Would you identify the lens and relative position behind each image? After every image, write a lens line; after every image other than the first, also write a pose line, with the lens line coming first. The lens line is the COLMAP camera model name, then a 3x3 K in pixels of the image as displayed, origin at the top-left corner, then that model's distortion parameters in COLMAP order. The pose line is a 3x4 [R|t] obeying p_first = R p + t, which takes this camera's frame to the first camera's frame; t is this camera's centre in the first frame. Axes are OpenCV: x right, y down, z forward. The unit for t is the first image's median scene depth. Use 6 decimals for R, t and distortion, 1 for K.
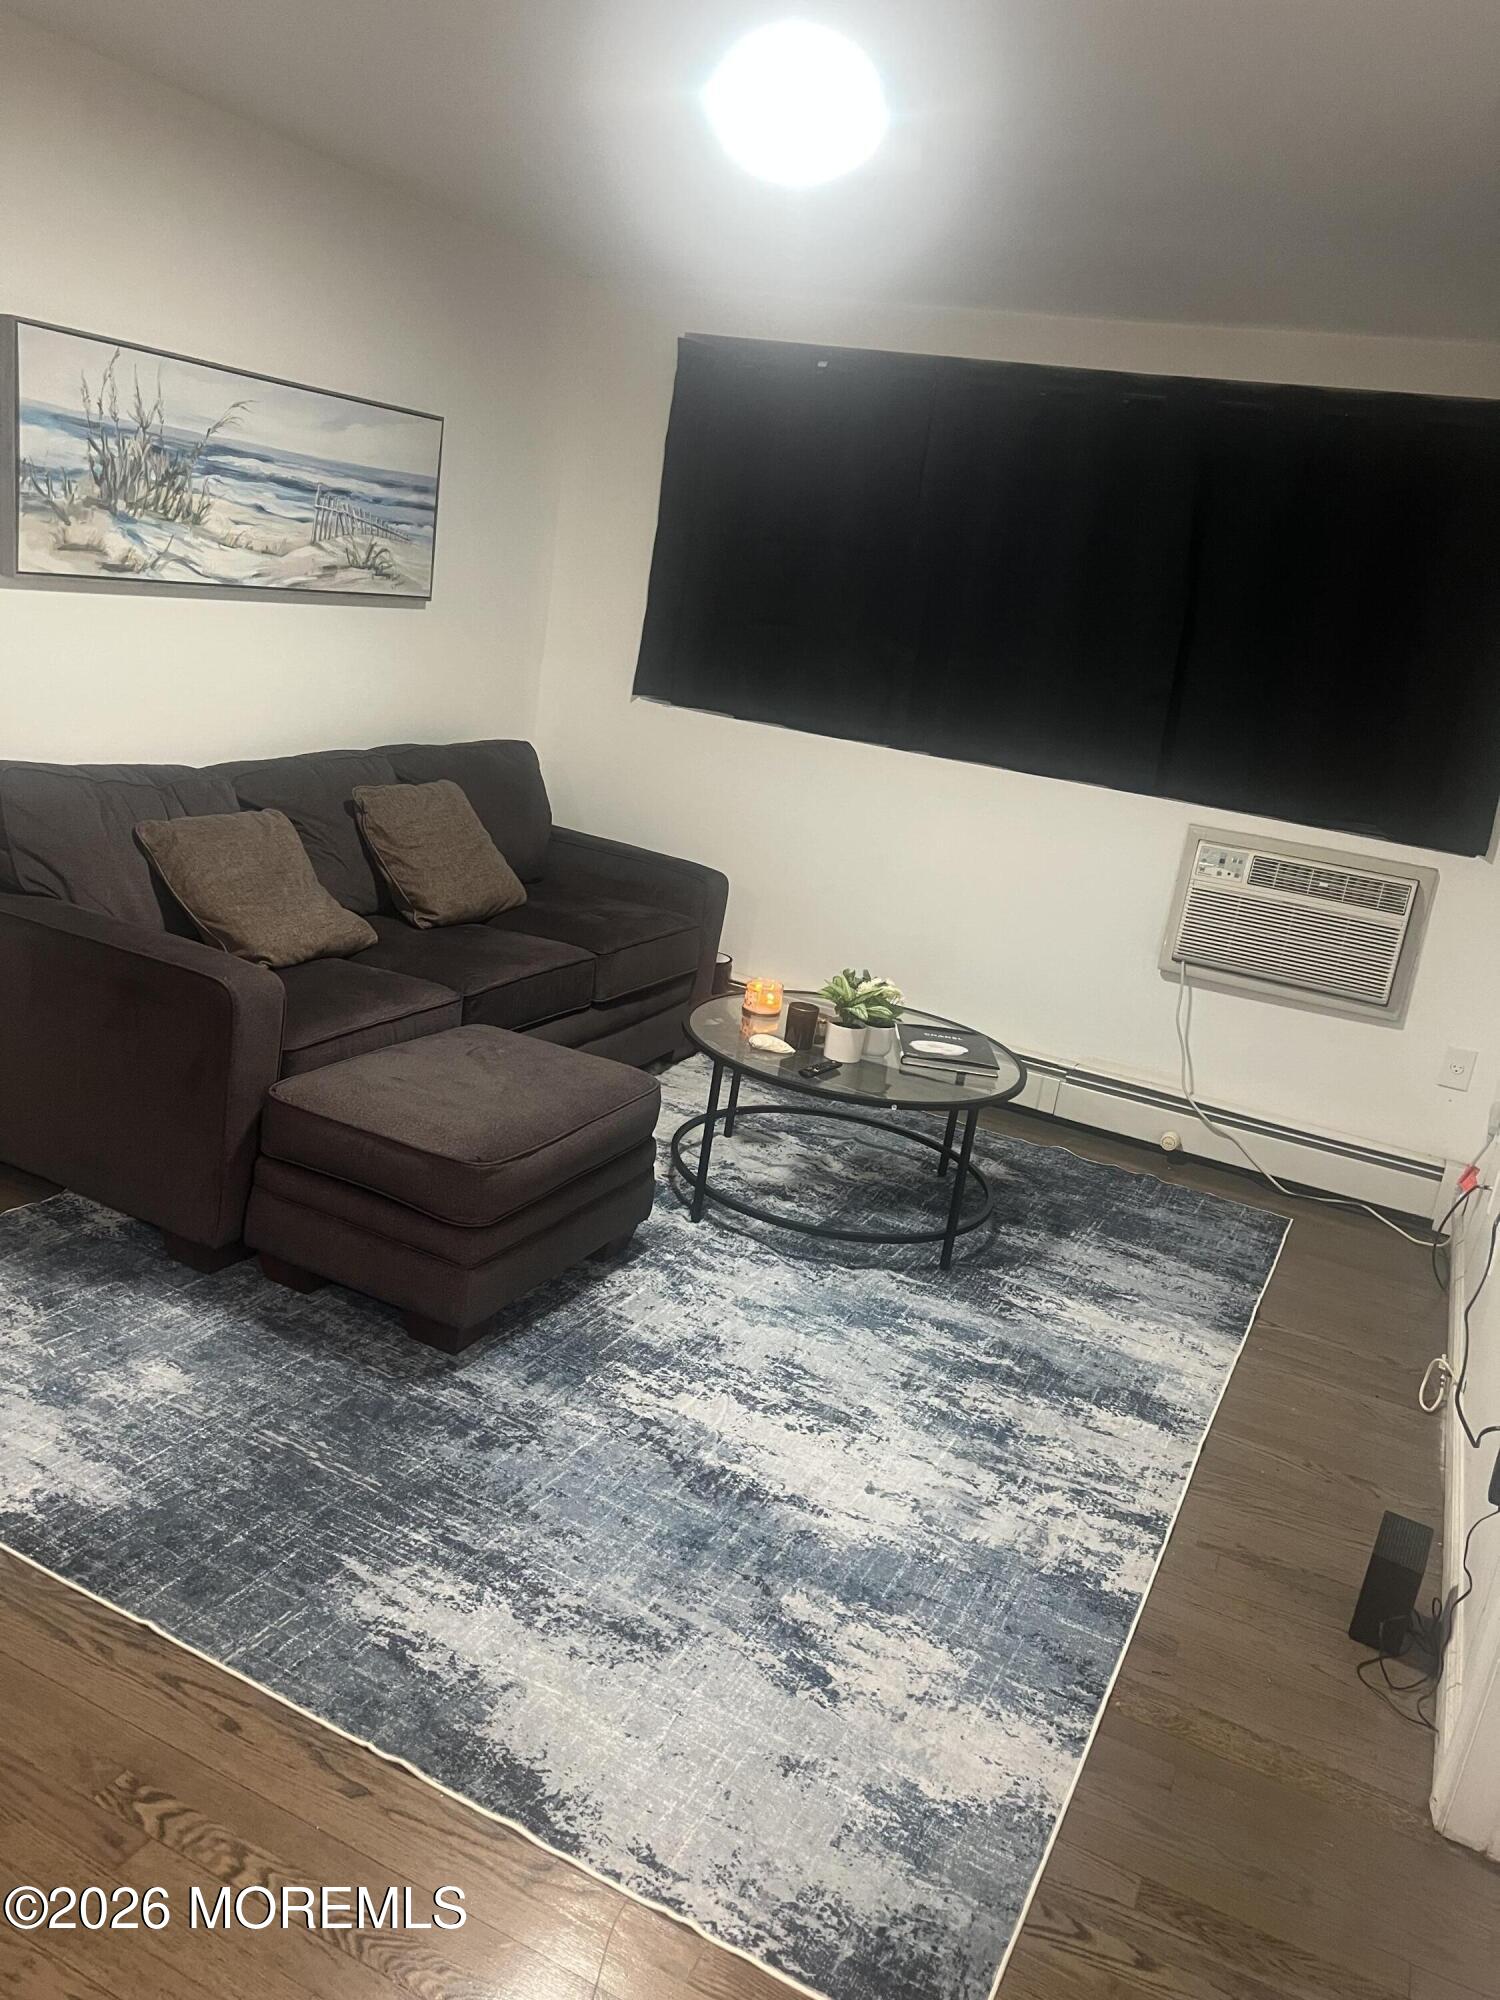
lens RADIAL K [[1505.1, 0, 757.3], [0, 1505.1, 1004.1], [0, 0, 1]] dist [0.038909, -0.042028]
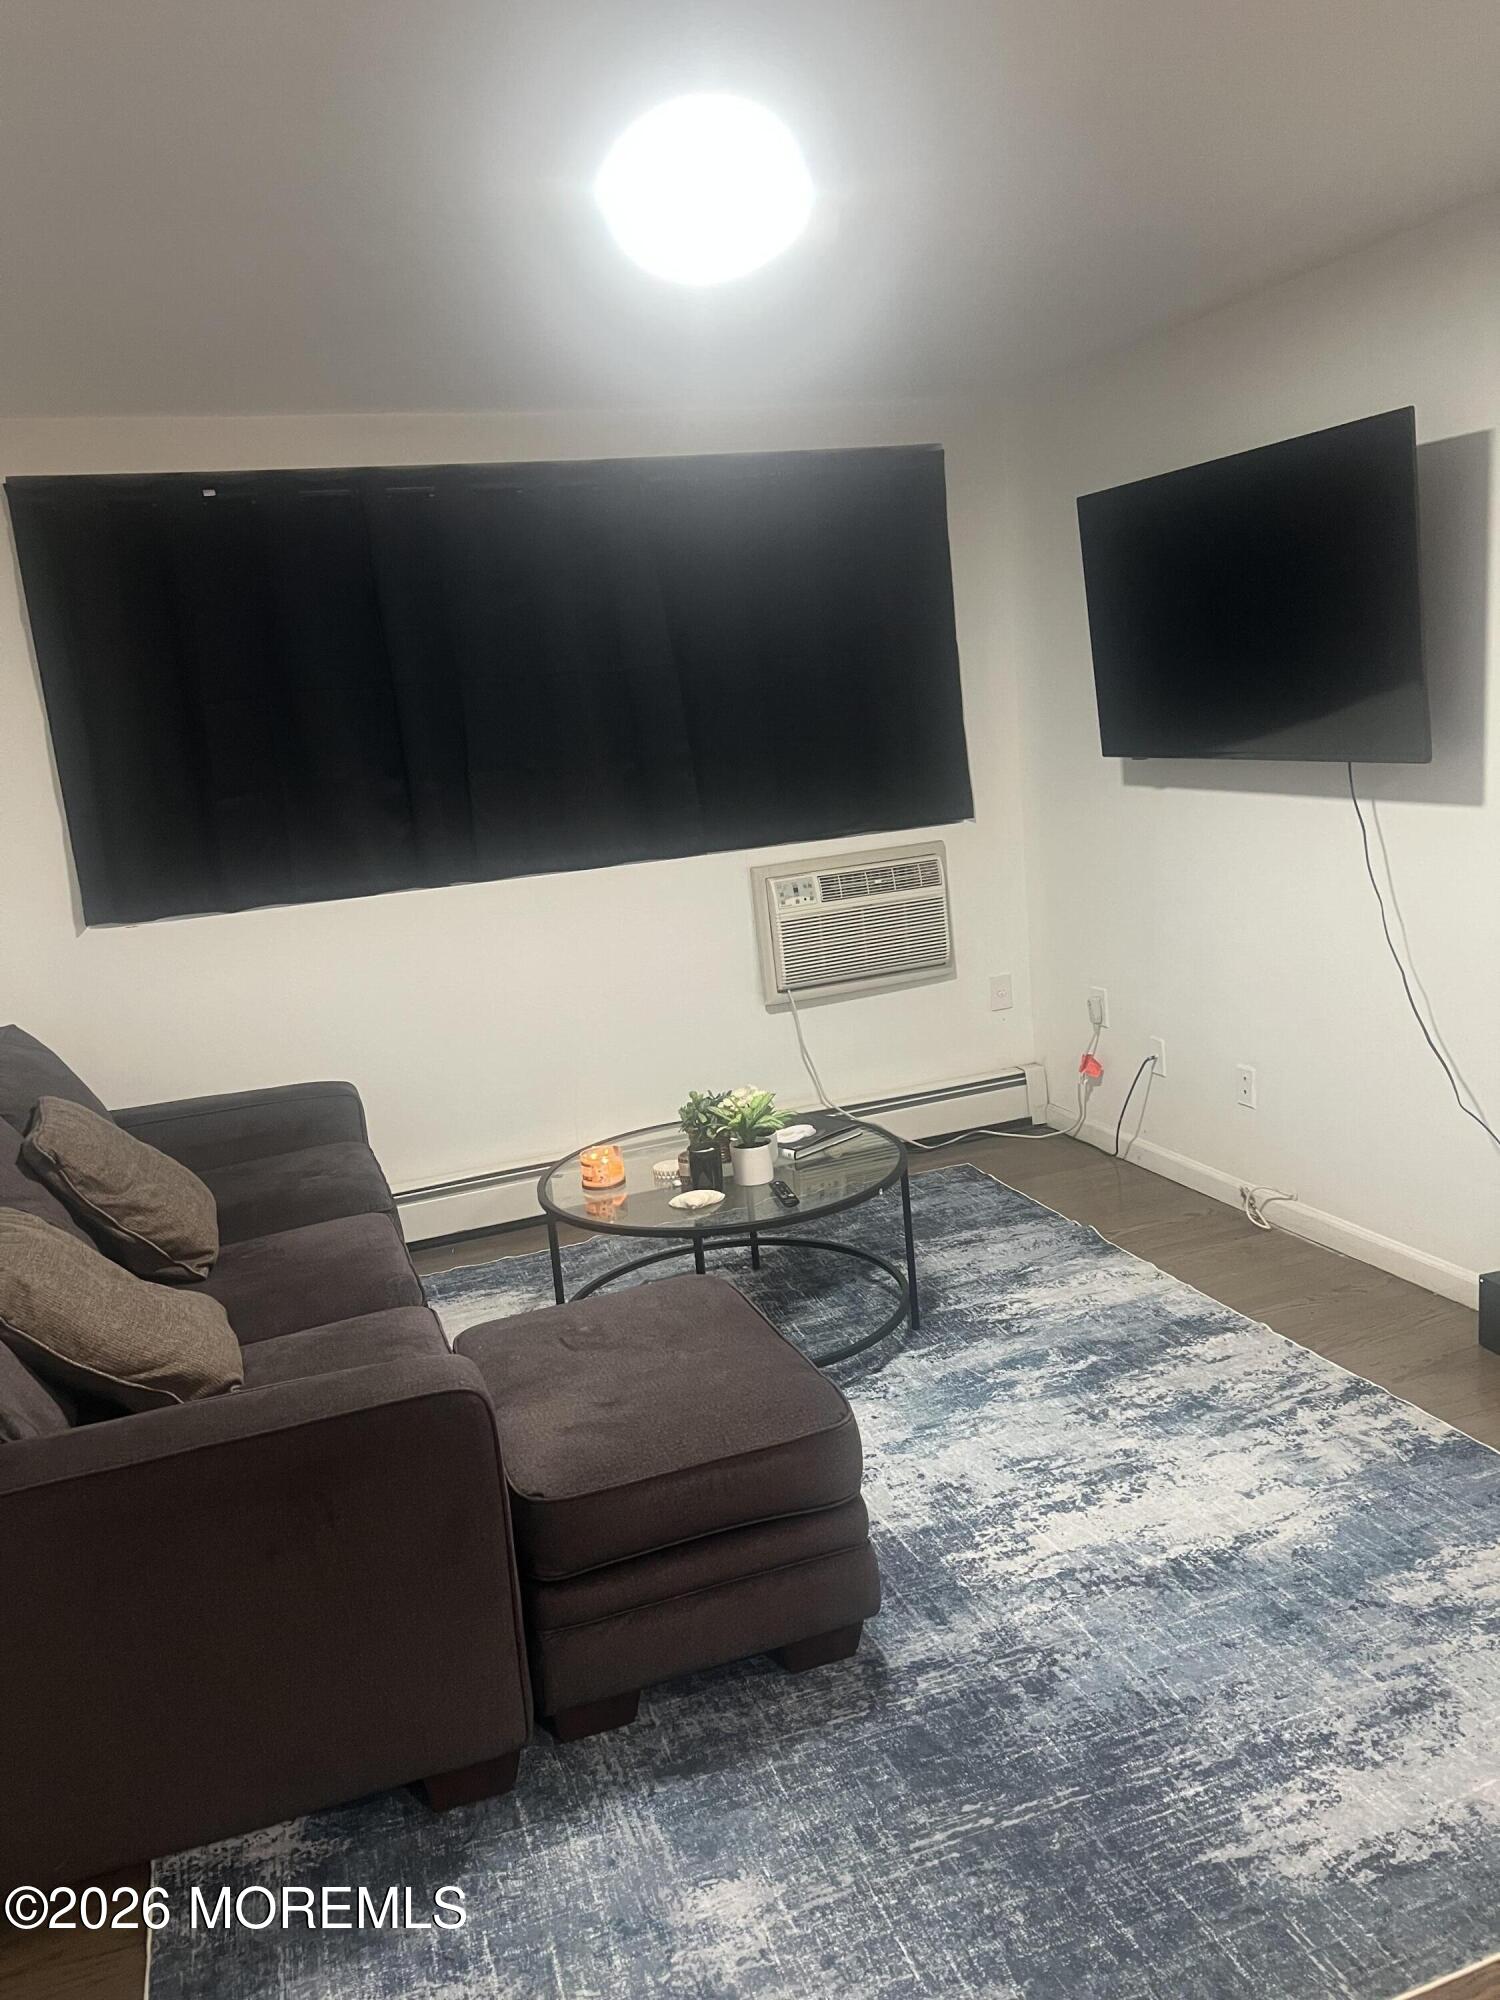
lens RADIAL K [[1505.1, 0, 740.6], [0, 1505.1, 992.7], [0, 0, 1]] dist [0.038909, -0.042028]
pose [[0.677568, -0.335643, 0.654404, -0.661215], [0.375279, 0.923020, 0.084853, -0.196660], [-0.632509, 0.188090, 0.751369, 0.341721]]
